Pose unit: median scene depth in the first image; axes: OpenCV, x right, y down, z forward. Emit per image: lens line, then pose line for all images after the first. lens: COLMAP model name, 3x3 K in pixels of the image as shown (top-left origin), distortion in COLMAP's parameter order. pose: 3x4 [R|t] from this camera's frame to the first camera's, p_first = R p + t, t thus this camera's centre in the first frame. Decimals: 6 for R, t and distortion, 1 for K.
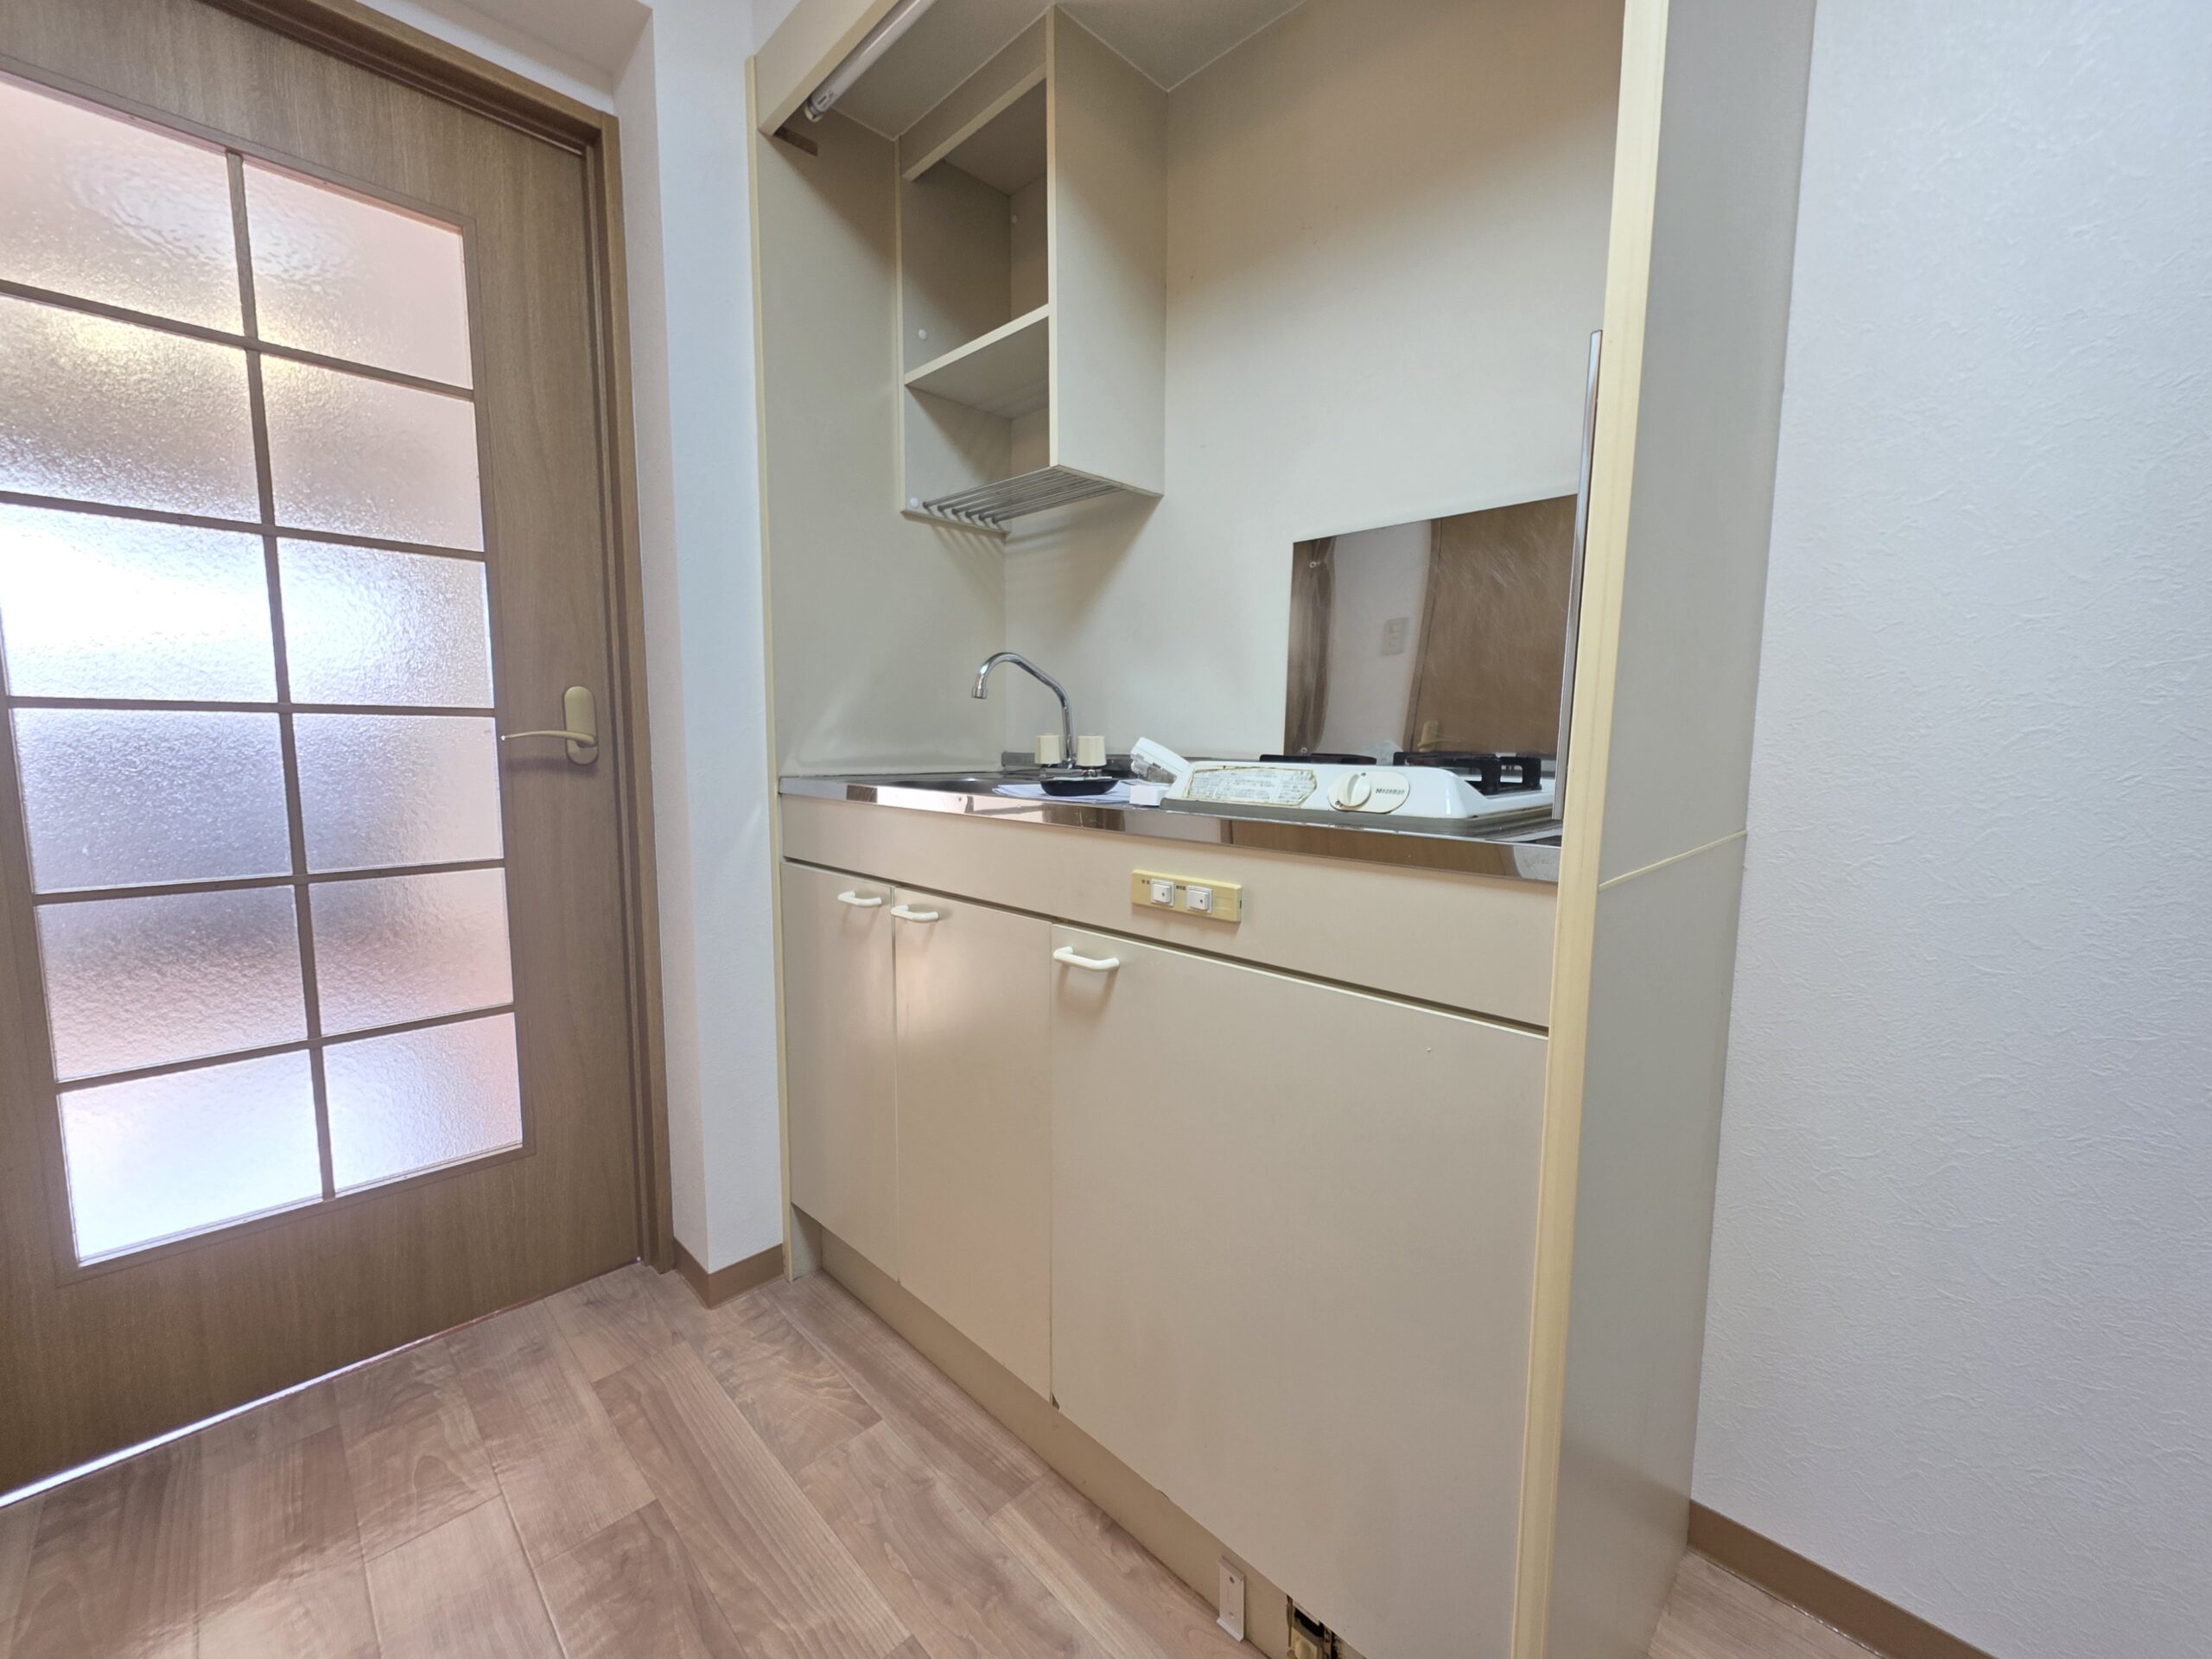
lens RADIAL K [[885.7, 0, 1122.5], [0, 885.7, 830.4], [0, 0, 1]] dist [-0.001513, 0.001549]
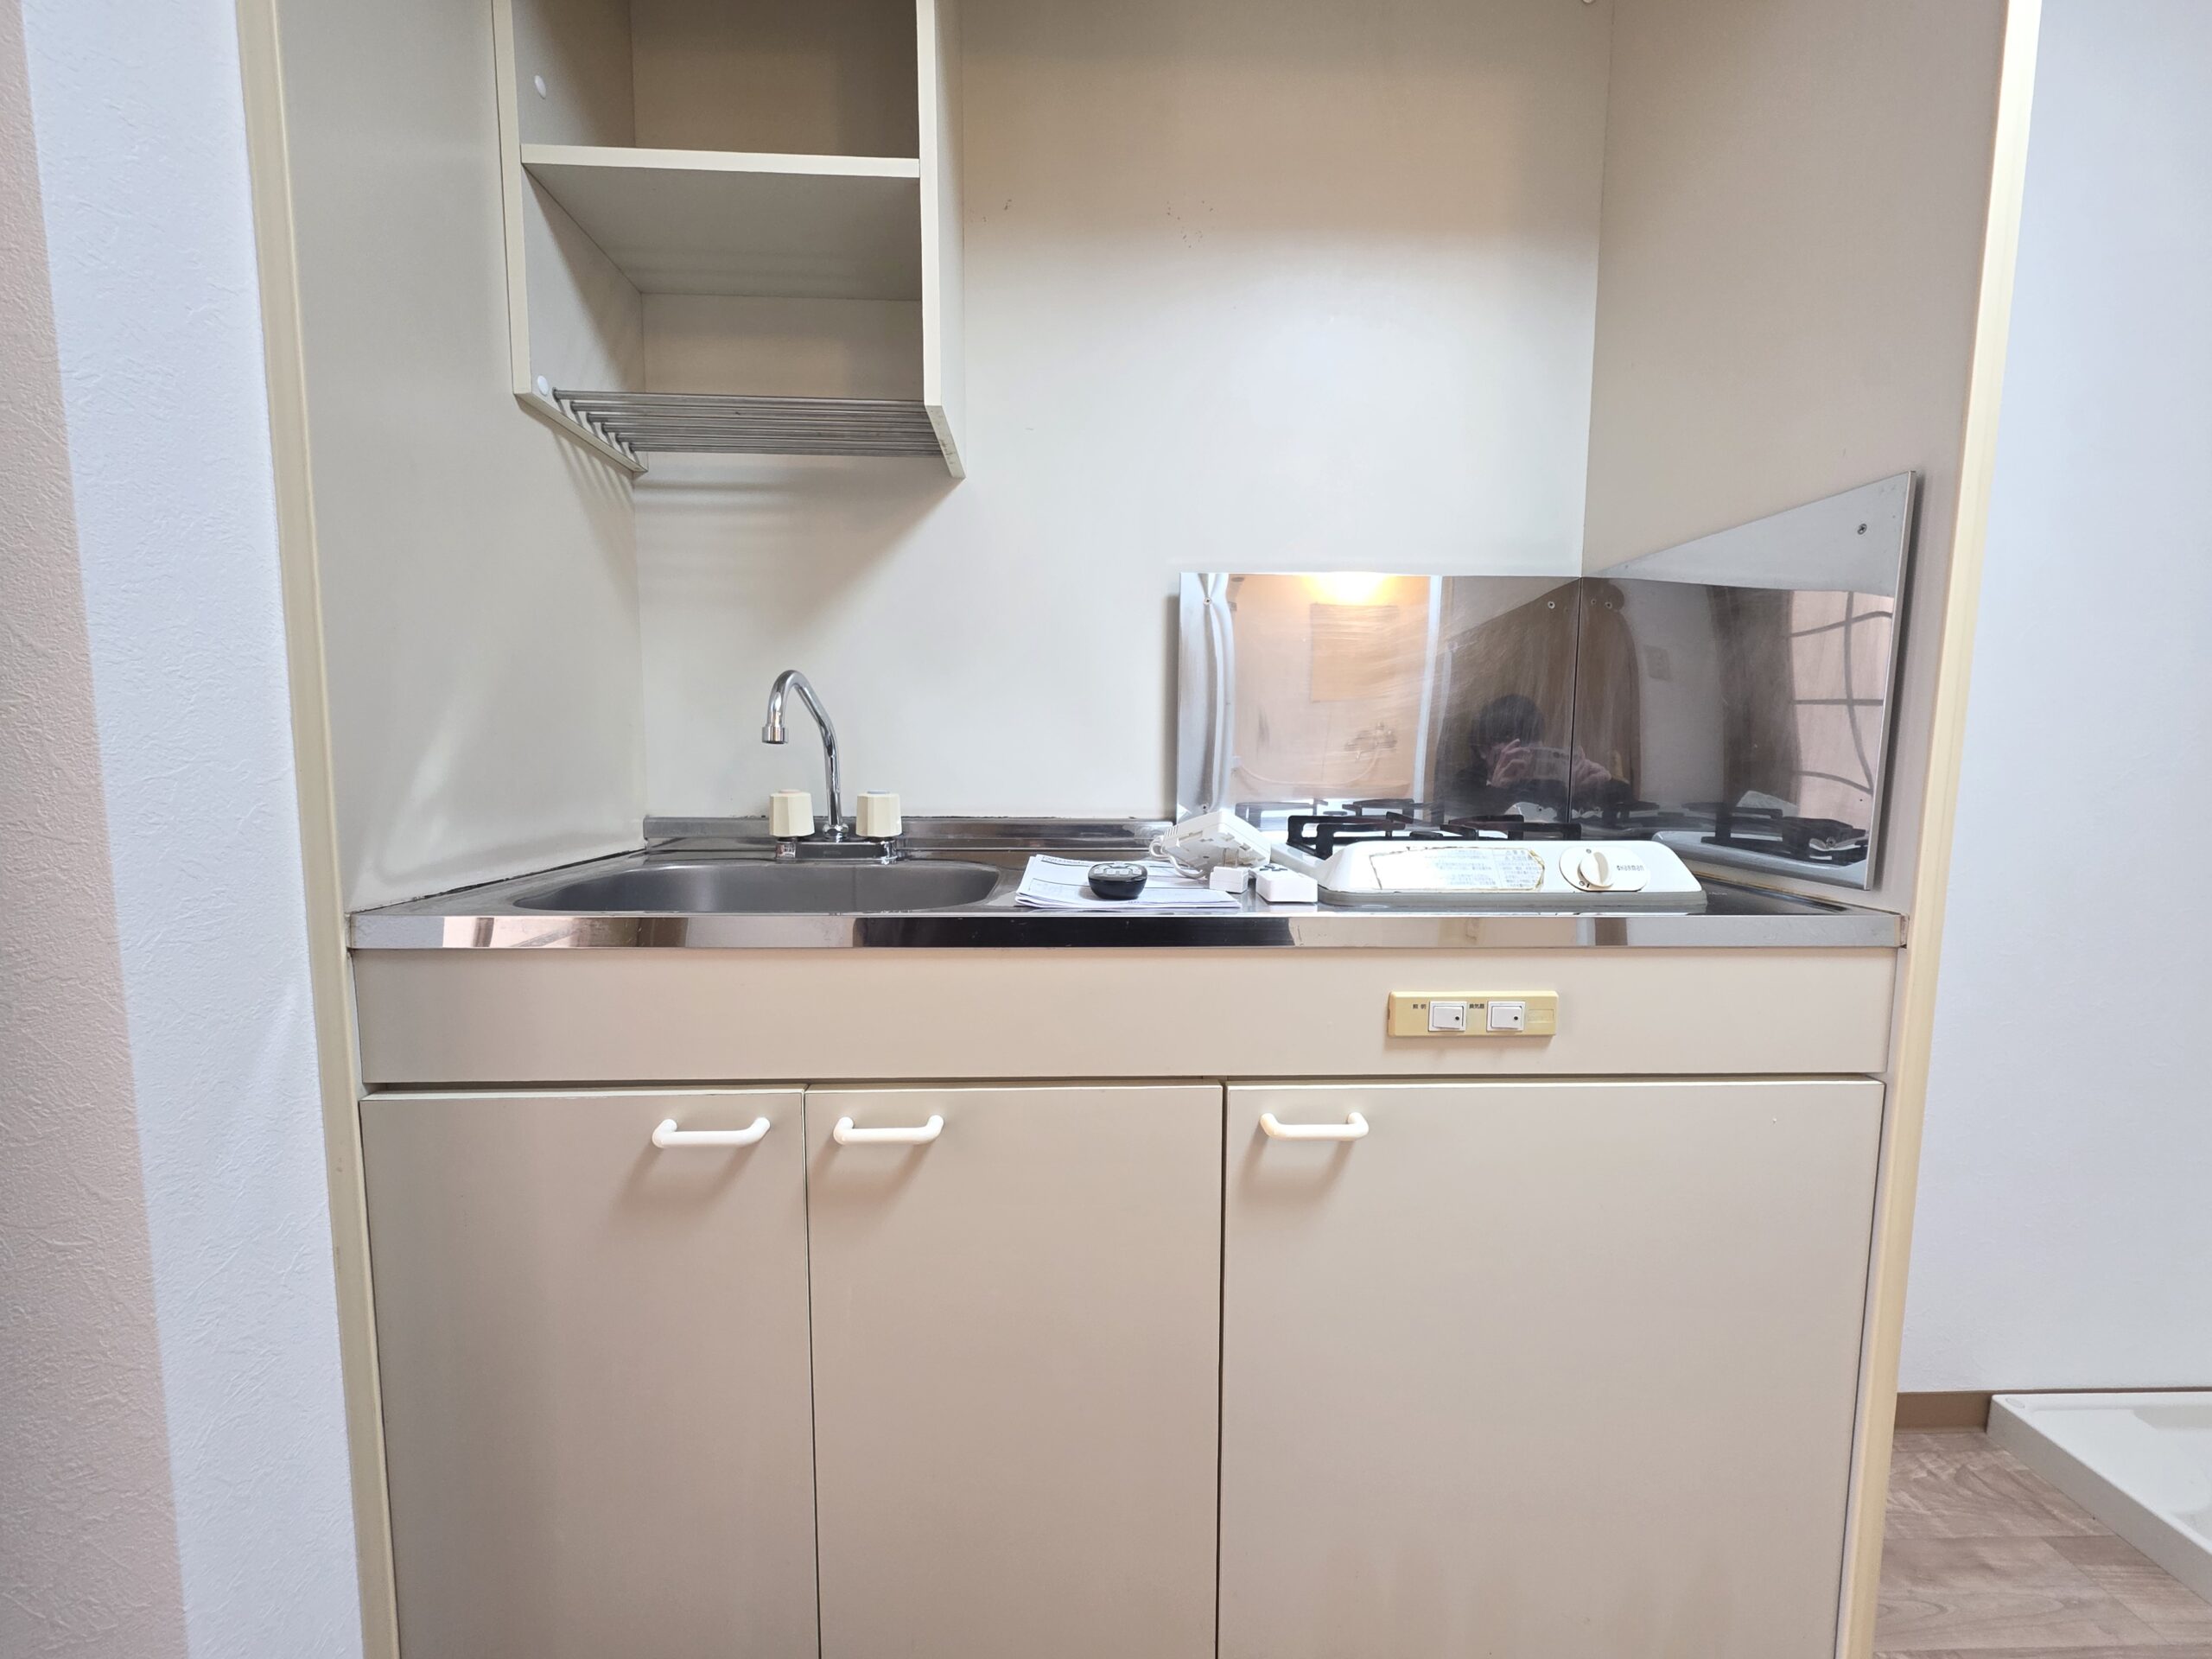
lens RADIAL K [[885.7, 0, 1106.7], [0, 885.7, 837.1], [0, 0, 1]] dist [-0.001513, 0.001549]
pose [[0.689951, -0.073057, 0.720159, -0.436575], [0.076940, 0.996659, 0.027395, -0.081413], [-0.719755, 0.036507, 0.693268, 0.394597]]
